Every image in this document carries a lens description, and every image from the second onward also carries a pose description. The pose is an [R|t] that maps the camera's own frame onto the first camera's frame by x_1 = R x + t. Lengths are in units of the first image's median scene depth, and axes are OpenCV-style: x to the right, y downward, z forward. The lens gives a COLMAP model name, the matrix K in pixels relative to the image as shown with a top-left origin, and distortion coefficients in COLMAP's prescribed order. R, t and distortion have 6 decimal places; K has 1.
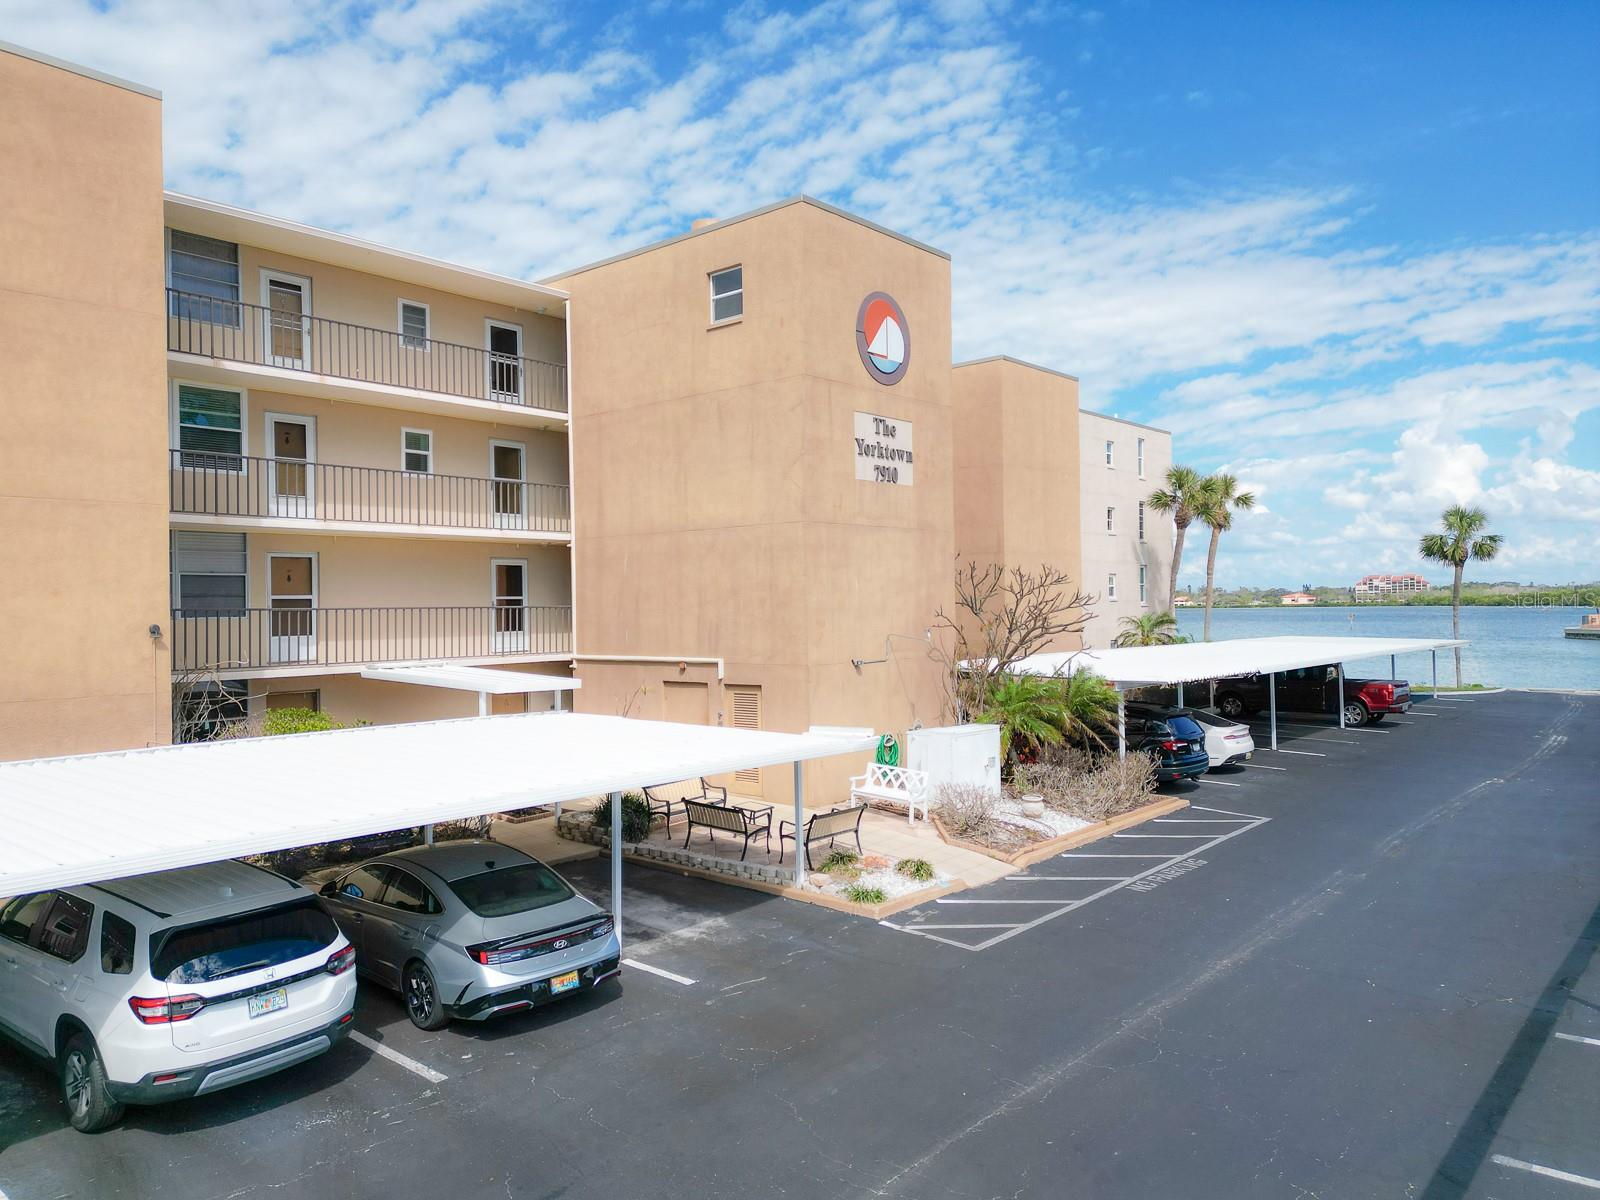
lens RADIAL K [[1110.3, 0, 800.0], [0, 1110.3, 600.0], [0, 0, 1]] dist [0.114094, -0.120208]
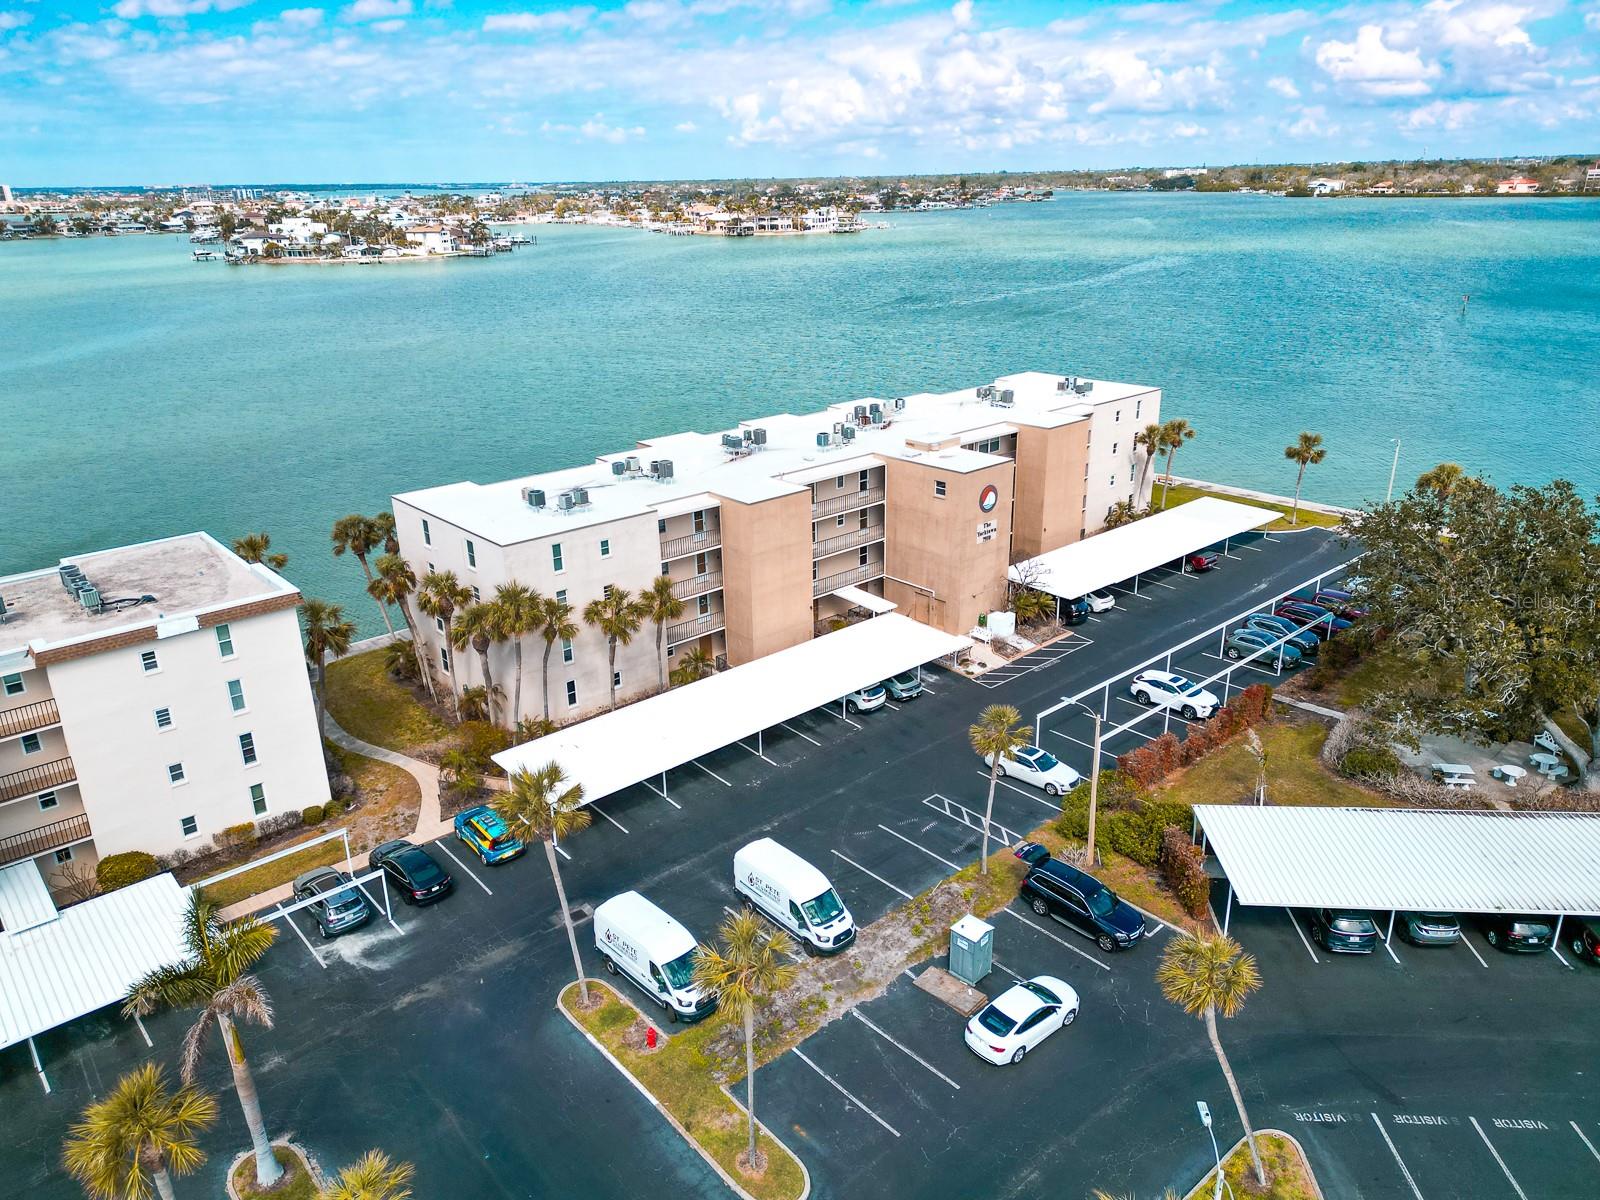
lens RADIAL K [[1110.3, 0, 800.0], [0, 1110.3, 600.0], [0, 0, 1]] dist [0.114094, -0.120208]
pose [[0.991114, 0.045844, -0.124864, -0.050604], [0.002331, 0.932600, 0.360905, -1.152200], [0.132994, -0.357989, 0.924206, -2.214636]]
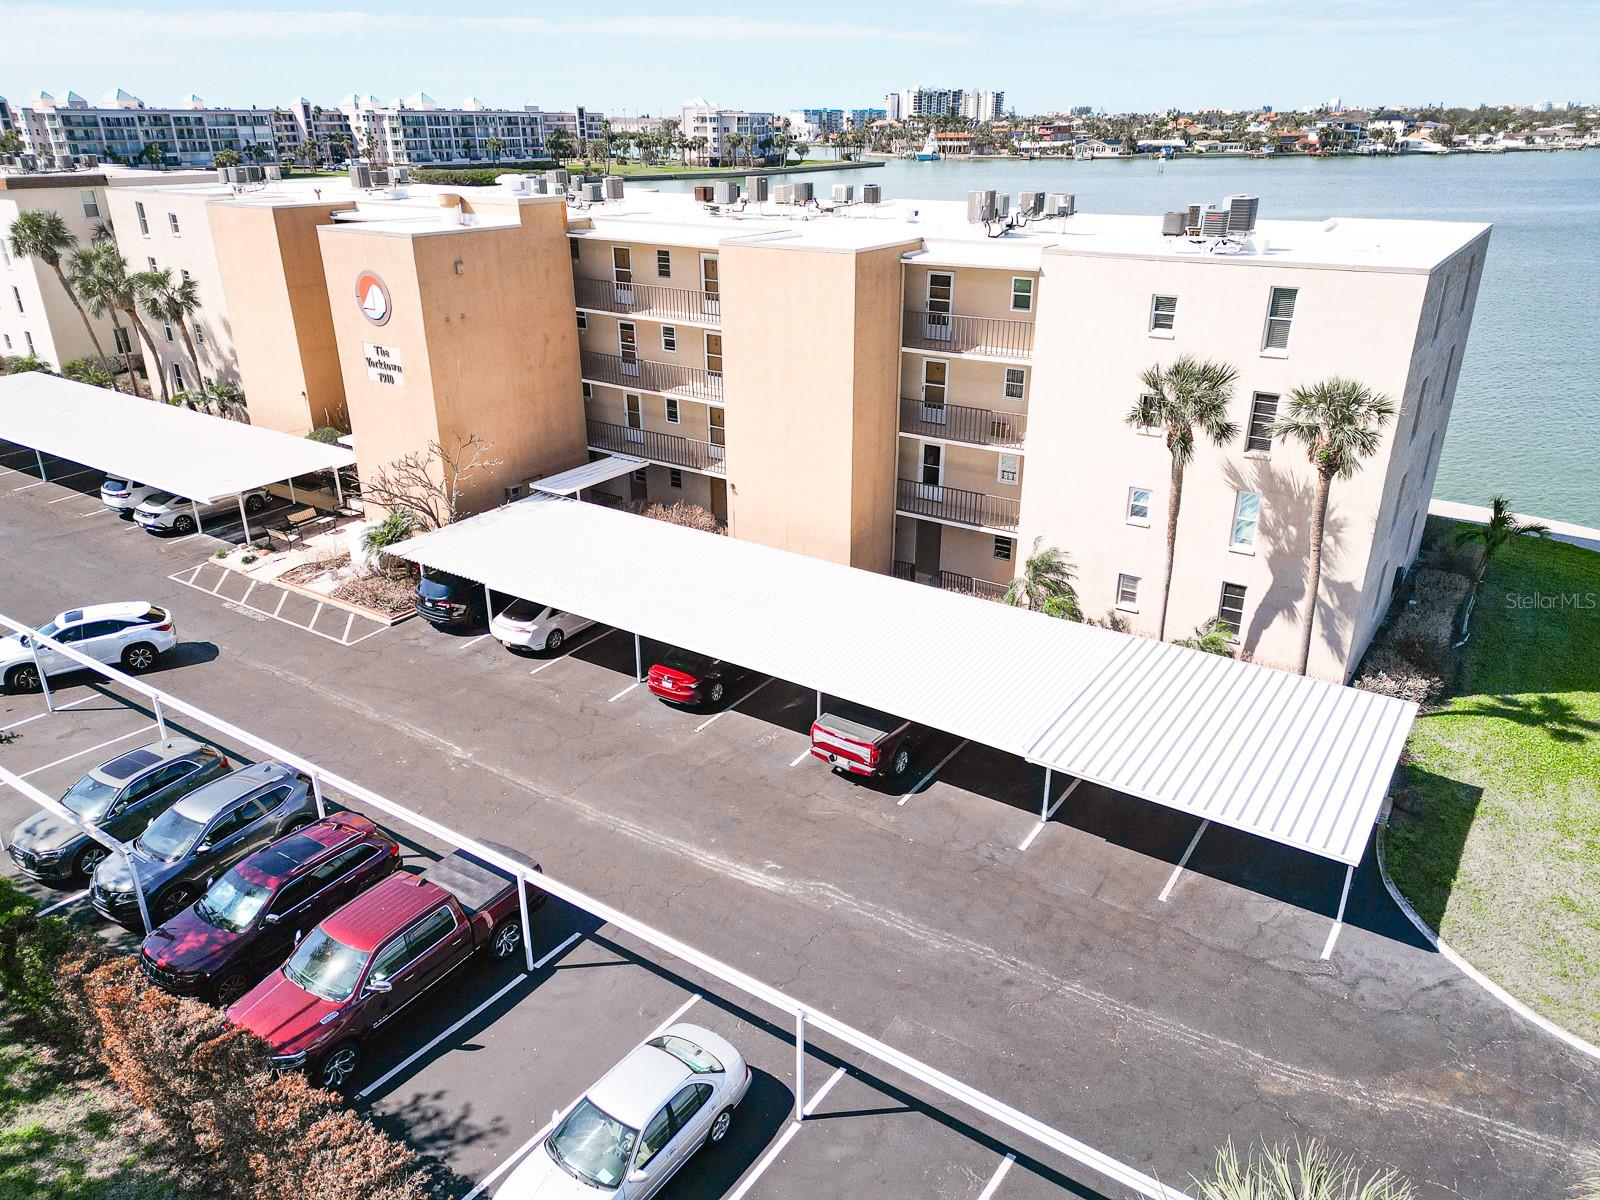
lens RADIAL K [[1110.3, 0, 800.0], [0, 1110.3, 600.0], [0, 0, 1]] dist [0.114094, -0.120208]
pose [[0.104037, 0.400393, -0.910419, 1.902388], [0.005983, 0.915117, 0.403143, -0.507532], [0.994555, -0.047389, 0.092810, 1.481337]]
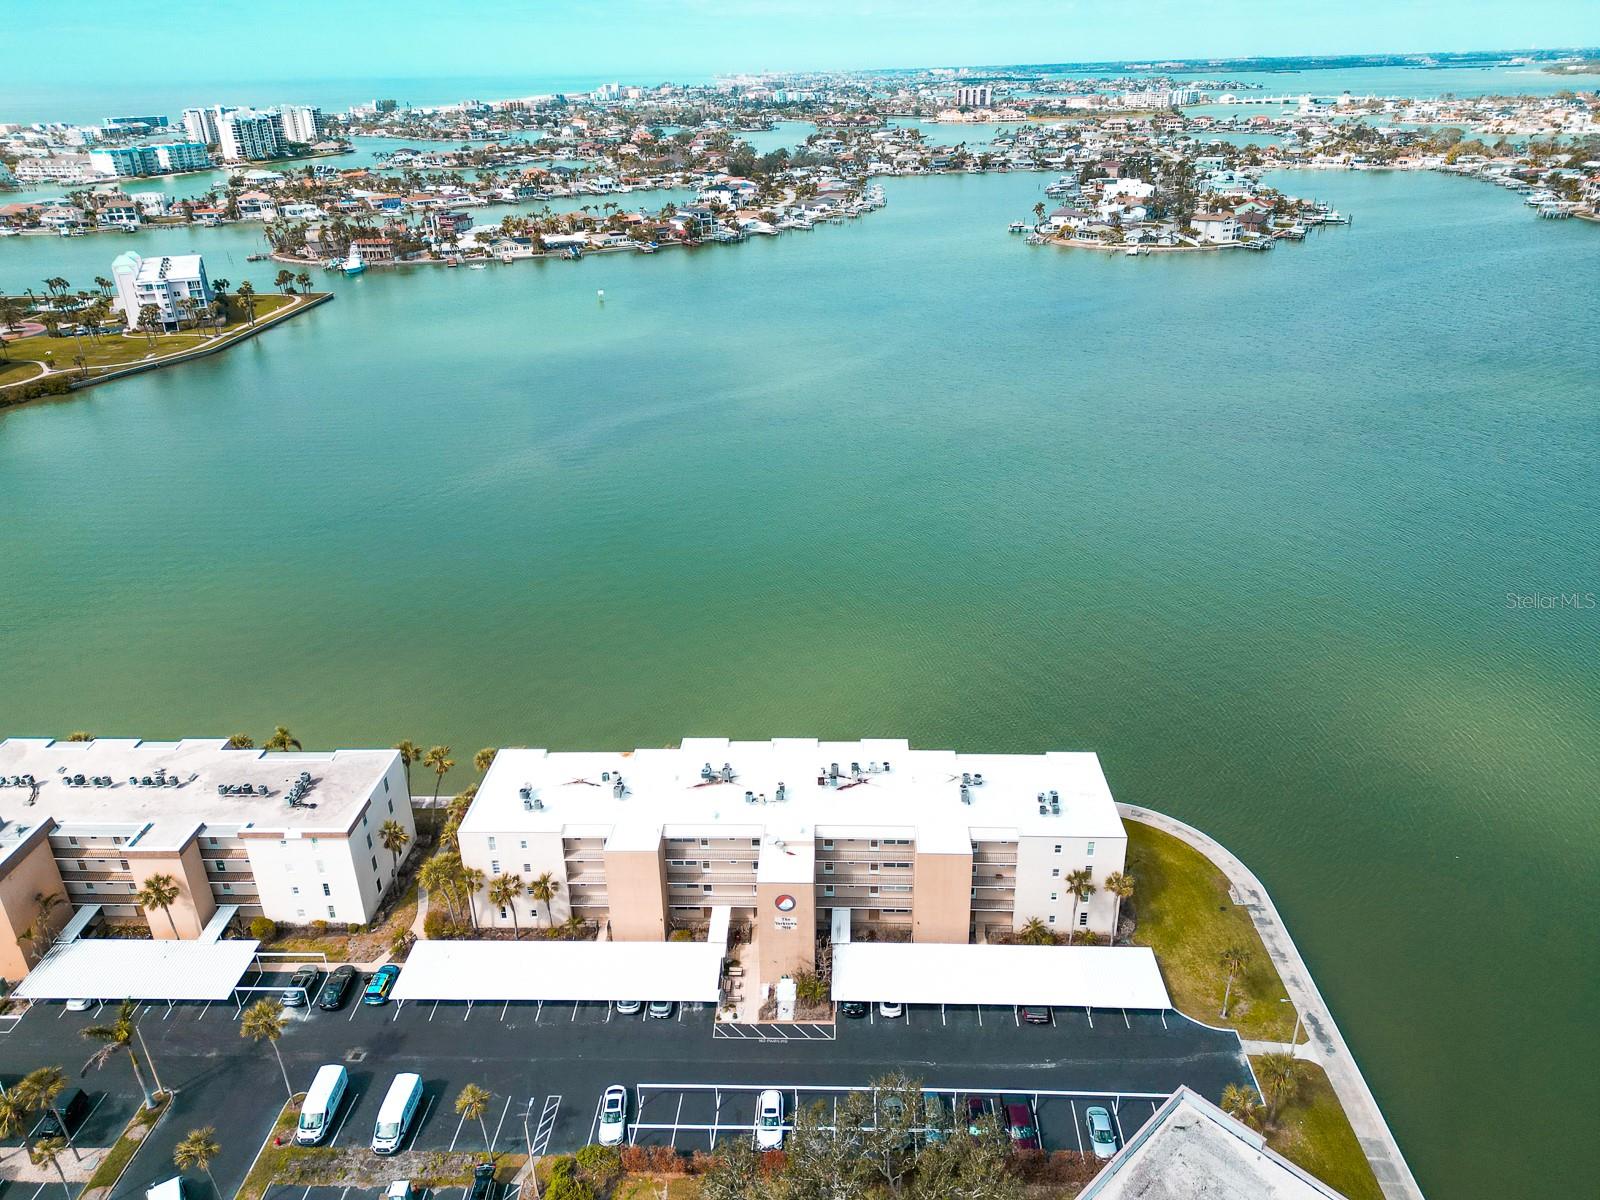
lens RADIAL K [[1110.3, 0, 800.0], [0, 1110.3, 600.0], [0, 0, 1]] dist [0.114094, -0.120208]
pose [[0.628012, 0.340197, -0.699904, 2.807647], [0.010687, 0.895530, 0.444873, -3.285743], [0.778130, -0.286866, 0.558768, -1.069982]]
